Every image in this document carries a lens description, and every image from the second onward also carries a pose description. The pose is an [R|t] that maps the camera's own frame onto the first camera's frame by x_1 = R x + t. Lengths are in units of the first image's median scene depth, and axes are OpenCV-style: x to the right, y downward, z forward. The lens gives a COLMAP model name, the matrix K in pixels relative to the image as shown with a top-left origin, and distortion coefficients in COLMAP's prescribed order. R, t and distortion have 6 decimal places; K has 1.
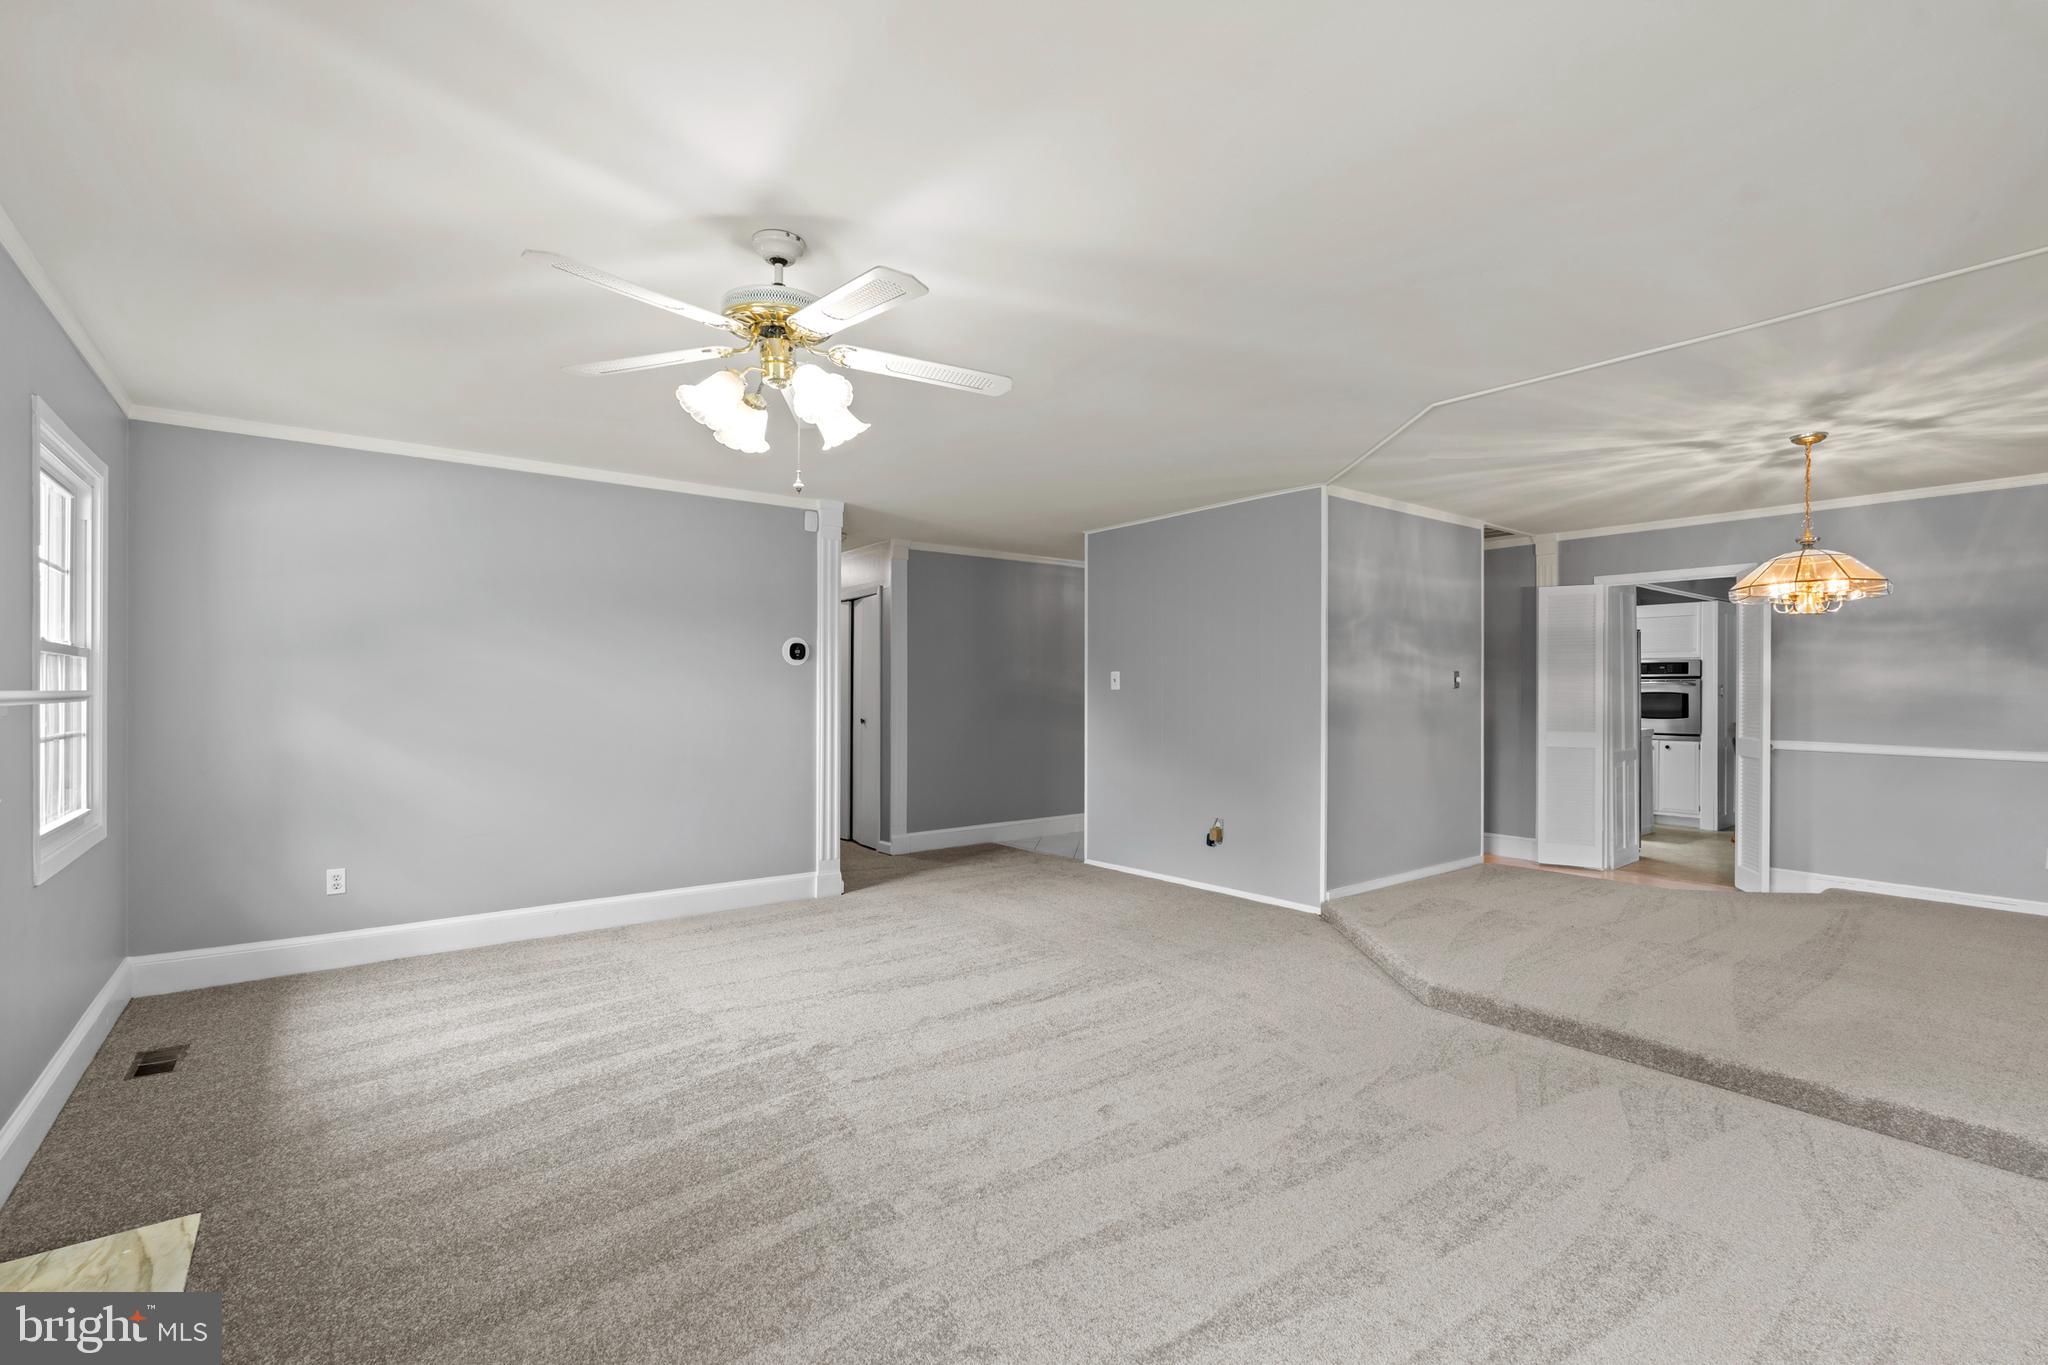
lens RADIAL K [[913.5, 0, 1047.4], [0, 913.5, 687.7], [0, 0, 1]] dist [0.000061, 0.000214]
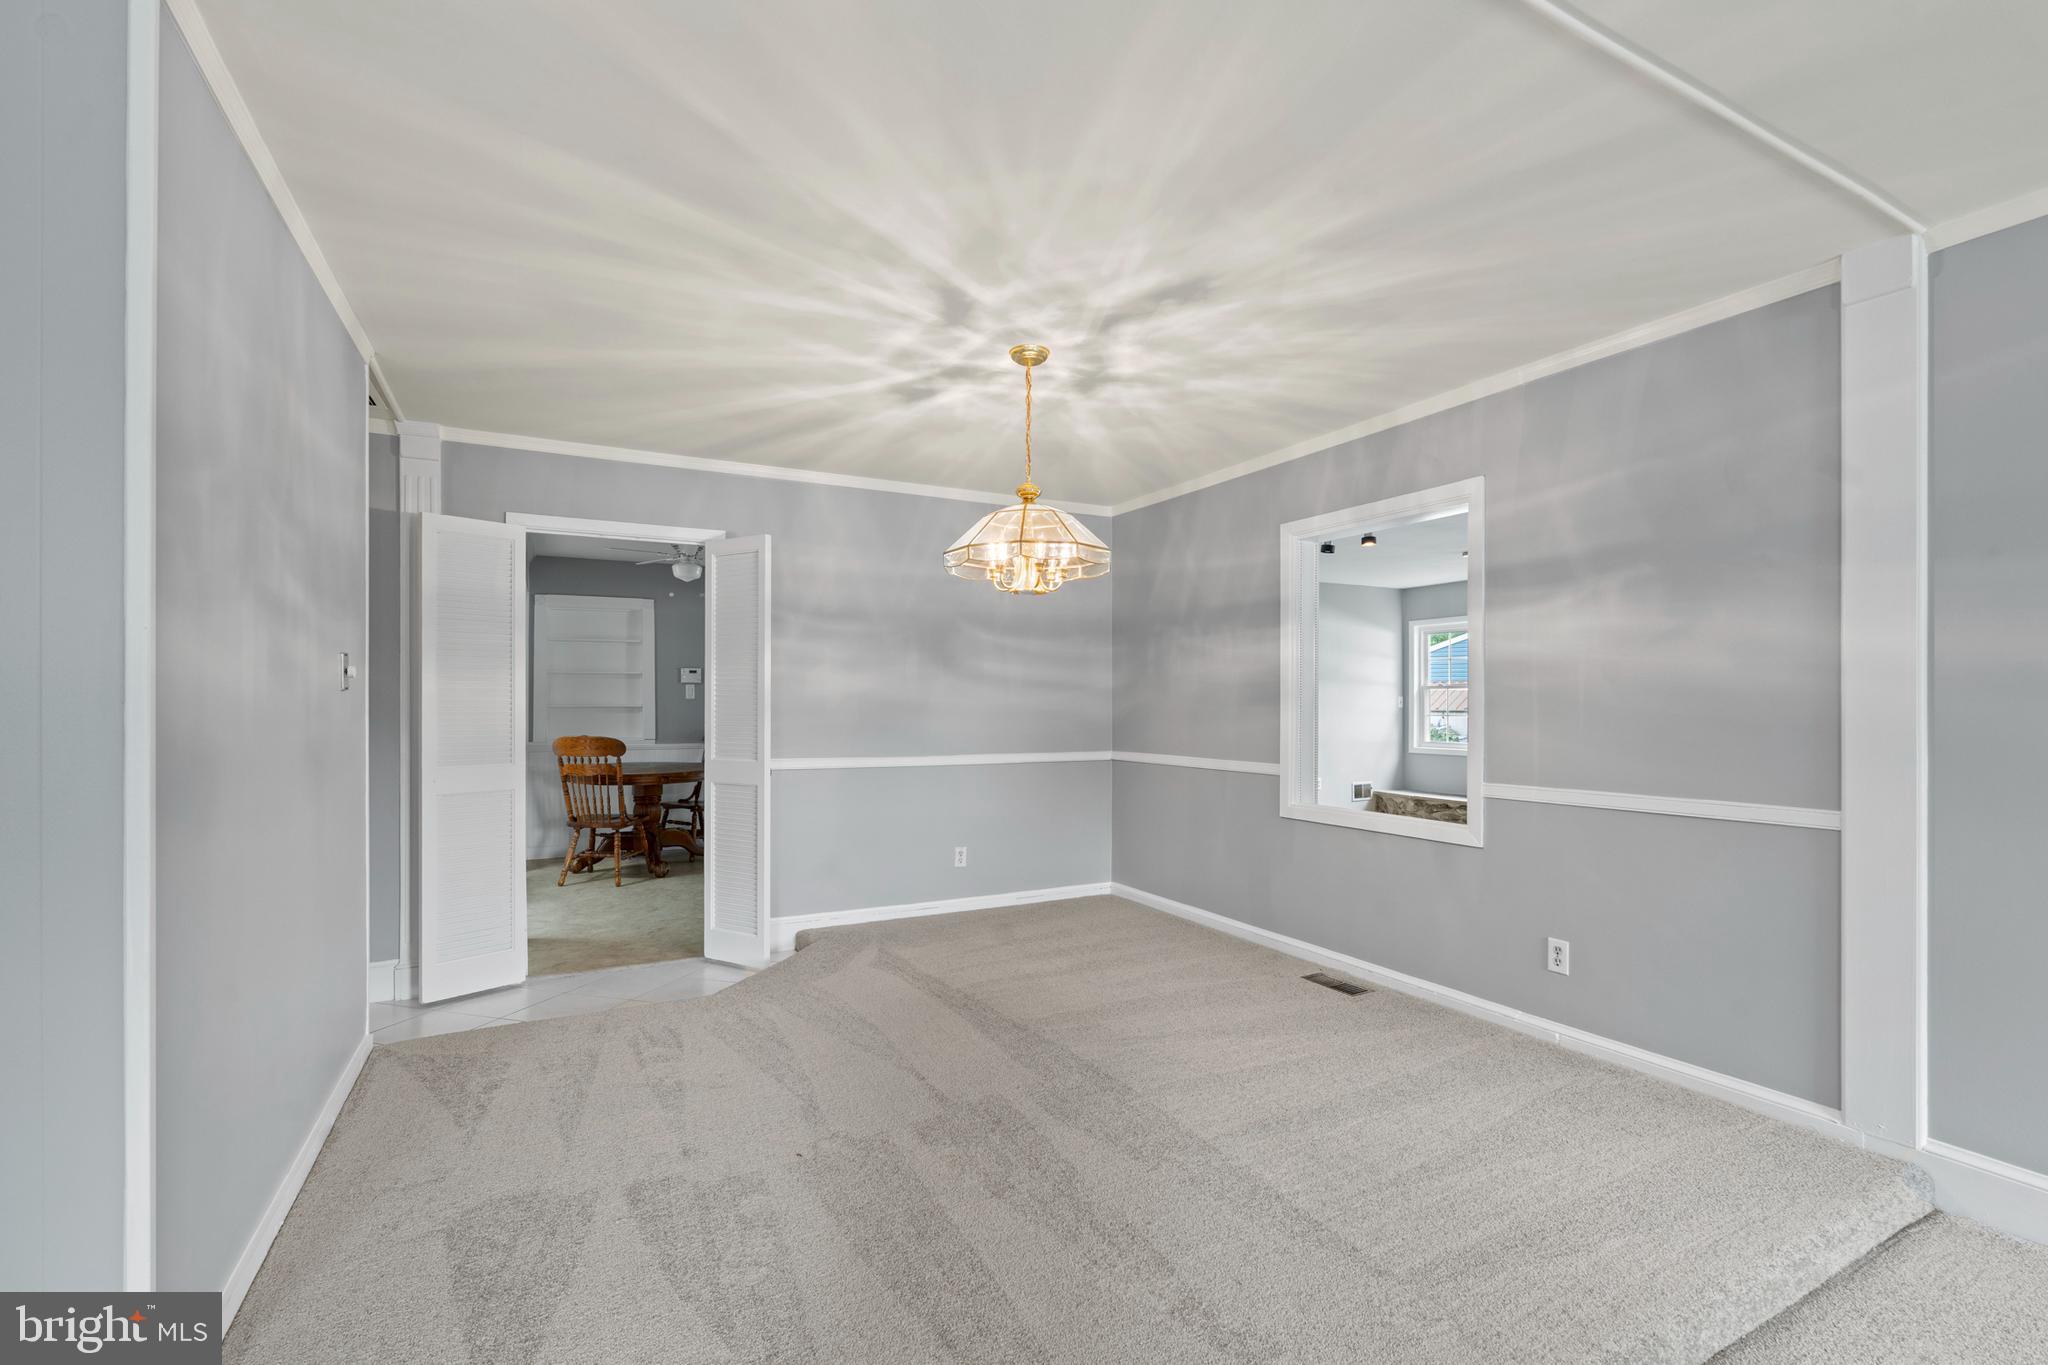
lens RADIAL K [[894.1, 0, 1018.9], [0, 894.1, 702.4], [0, 0, 1]] dist [-0.001159, -0.000017]
pose [[0.185595, -0.004519, 0.982616, 0.081851], [0.003587, 0.999986, 0.003922, 0.006063], [-0.982620, 0.002797, 0.185609, 0.640191]]
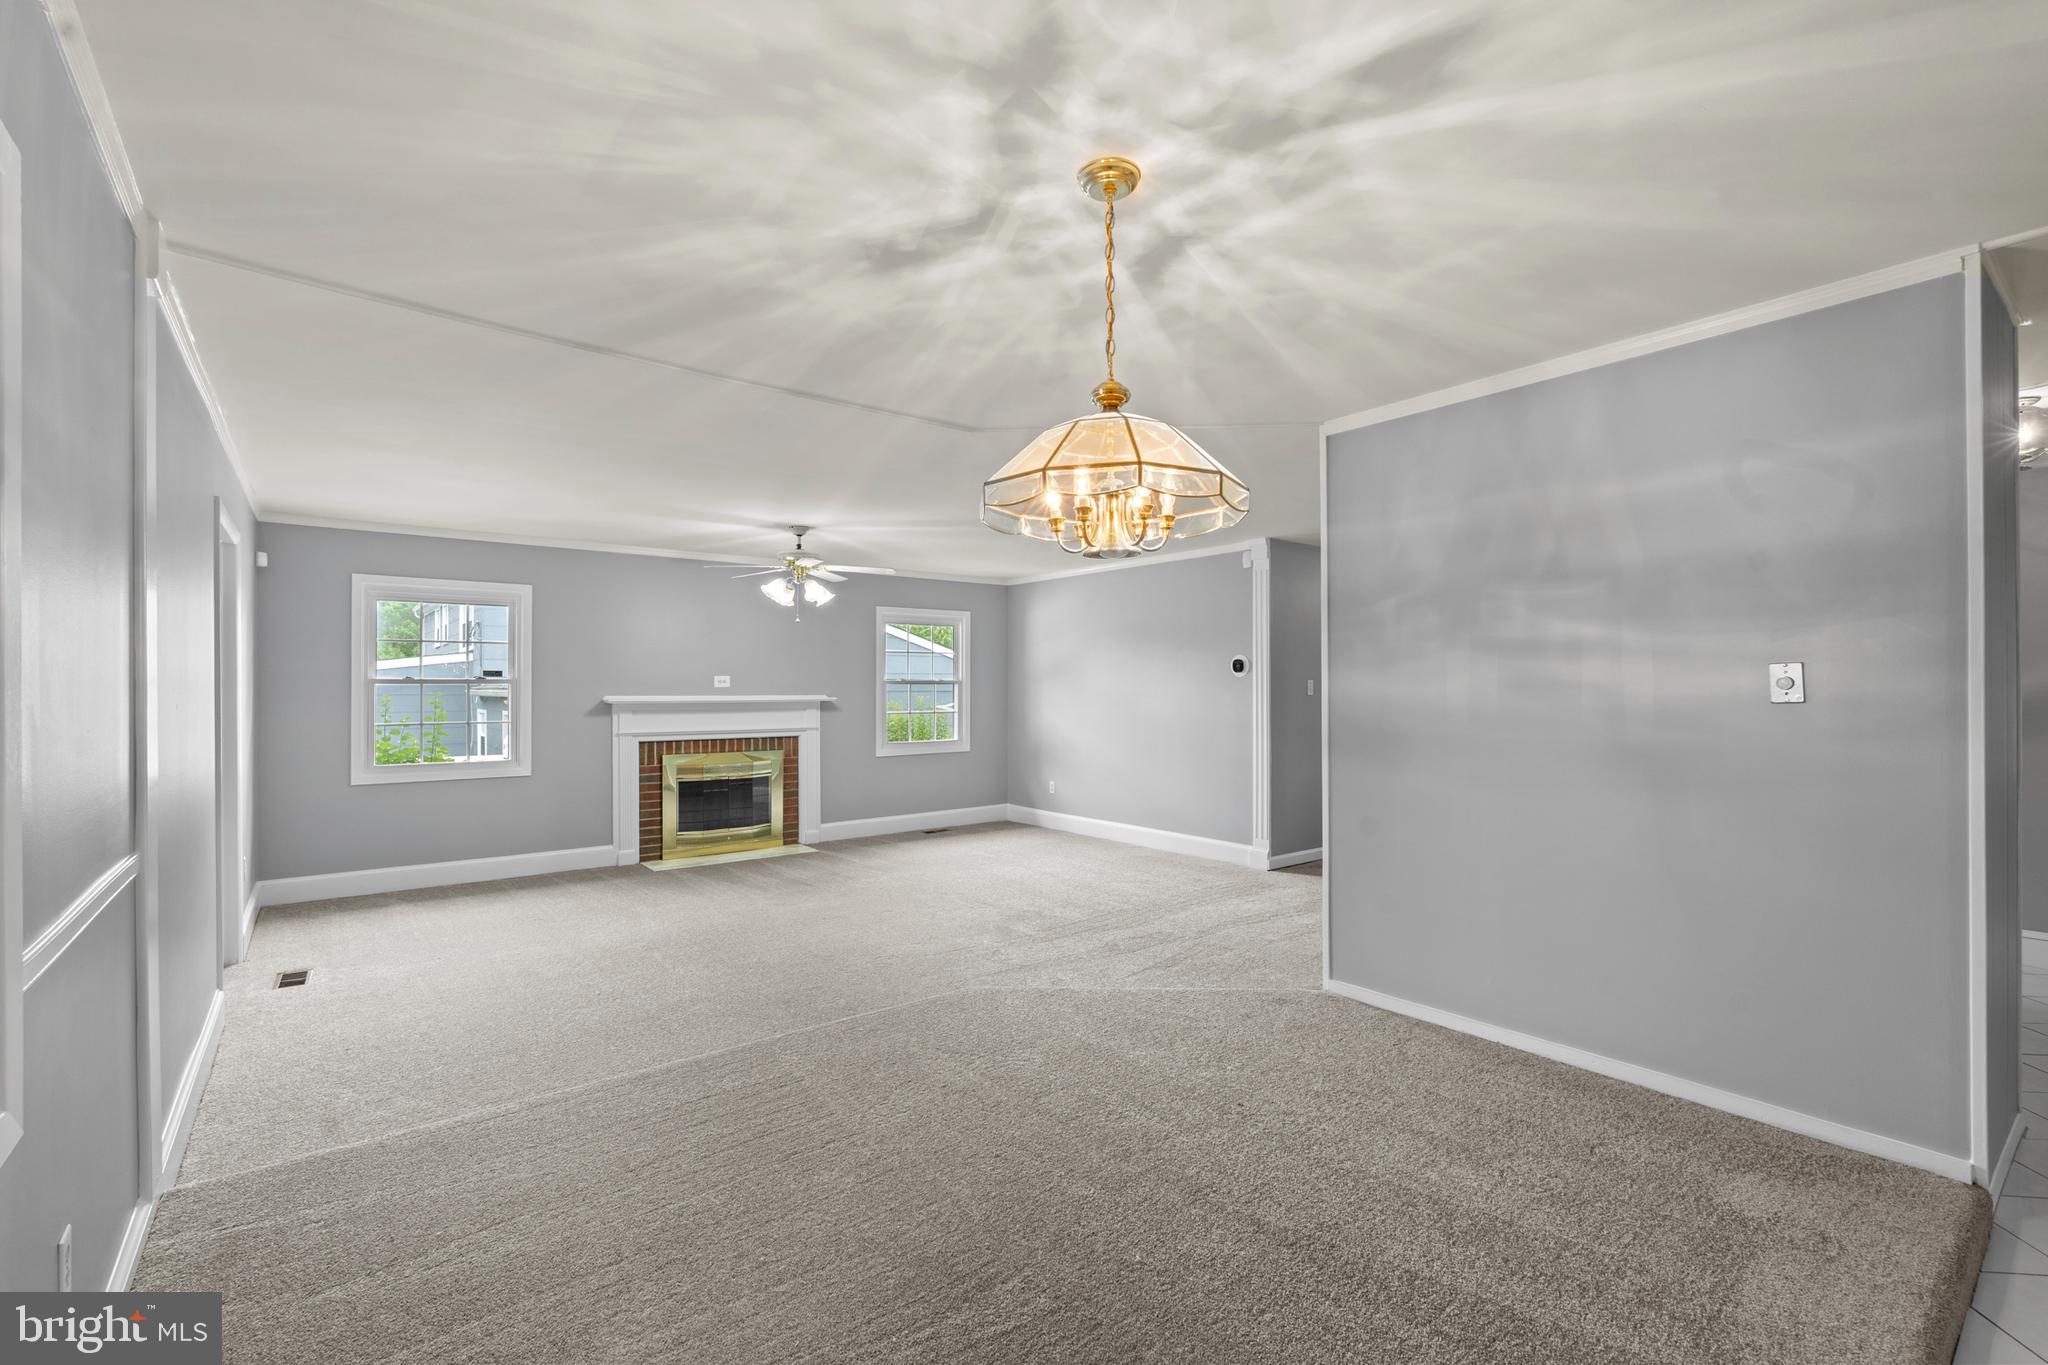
lens RADIAL K [[892.7, 0, 1024.0], [0, 892.7, 682.5], [0, 0, 1]] dist [-0.003822, 0.000214]
pose [[-0.001477, -0.008568, -0.999962, 0.939255], [-0.000095, 0.999963, -0.008568, -0.006256], [0.999999, 0.000082, -0.001478, 0.700520]]
